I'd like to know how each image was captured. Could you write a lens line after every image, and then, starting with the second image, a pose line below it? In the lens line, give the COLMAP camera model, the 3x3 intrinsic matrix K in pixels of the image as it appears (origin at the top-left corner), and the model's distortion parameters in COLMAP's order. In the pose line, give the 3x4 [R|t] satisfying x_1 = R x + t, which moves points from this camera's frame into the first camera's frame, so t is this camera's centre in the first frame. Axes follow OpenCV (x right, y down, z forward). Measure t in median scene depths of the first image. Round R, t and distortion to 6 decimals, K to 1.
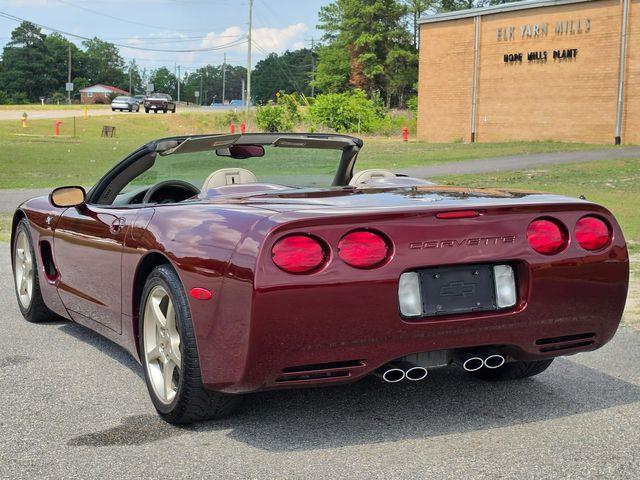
lens RADIAL K [[1276.6, 0, 320.0], [0, 1276.6, 240.0], [0, 0, 1]] dist [0.234331, -0.718118]
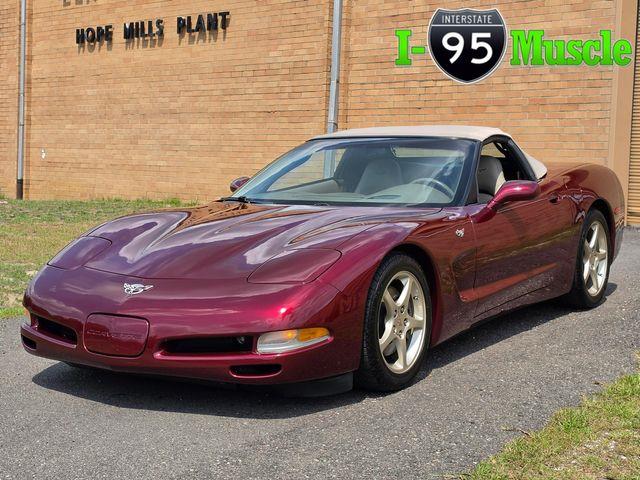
lens RADIAL K [[1157.8, 0, 293.7], [0, 1157.8, 242.9], [0, 0, 1]] dist [0.260801, -0.881318]
pose [[0.947195, -0.009225, 0.320525, 0.074413], [0.016035, 0.999698, -0.018612, -0.048860], [-0.320257, 0.022769, 0.947057, 0.531176]]
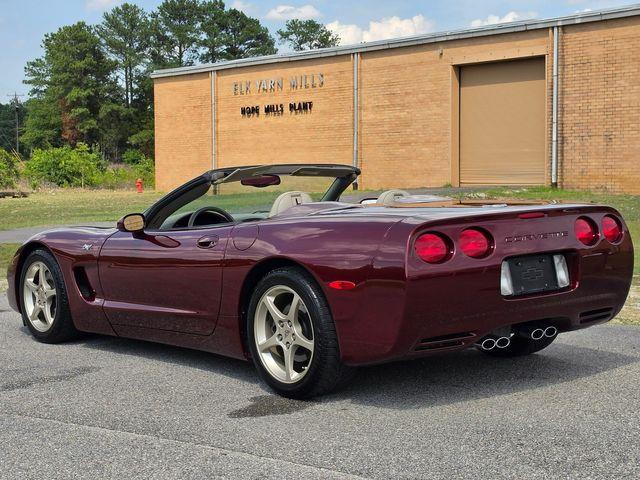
lens RADIAL K [[1280.0, 0, 319.0], [0, 1280.0, 221.0], [0, 0, 1]] dist [0.198597, -0.480711]
pose [[0.972656, -0.032939, 0.229904, -0.037803], [0.045906, 0.997629, -0.051283, 0.004026], [-0.227670, 0.060435, 0.971861, -0.019591]]
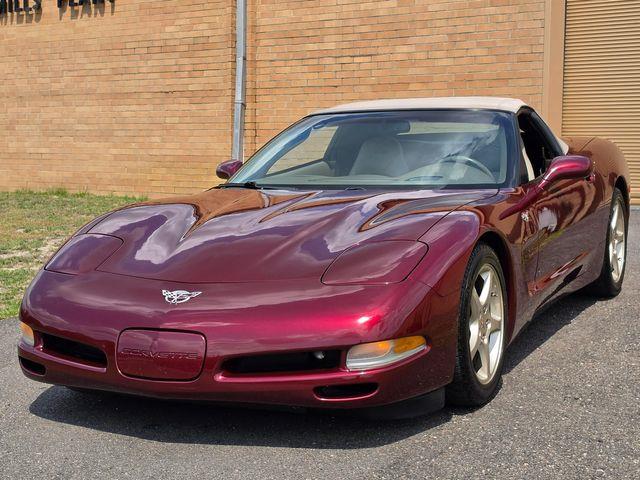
lens RADIAL K [[1197.7, 0, 320.0], [0, 1197.7, 240.0], [0, 0, 1]] dist [0.209030, -0.585127]
pose [[0.892074, -0.039778, 0.450135, 0.064971], [0.047906, 0.998830, -0.006673, -0.049871], [-0.449343, 0.027517, 0.892935, 0.549758]]
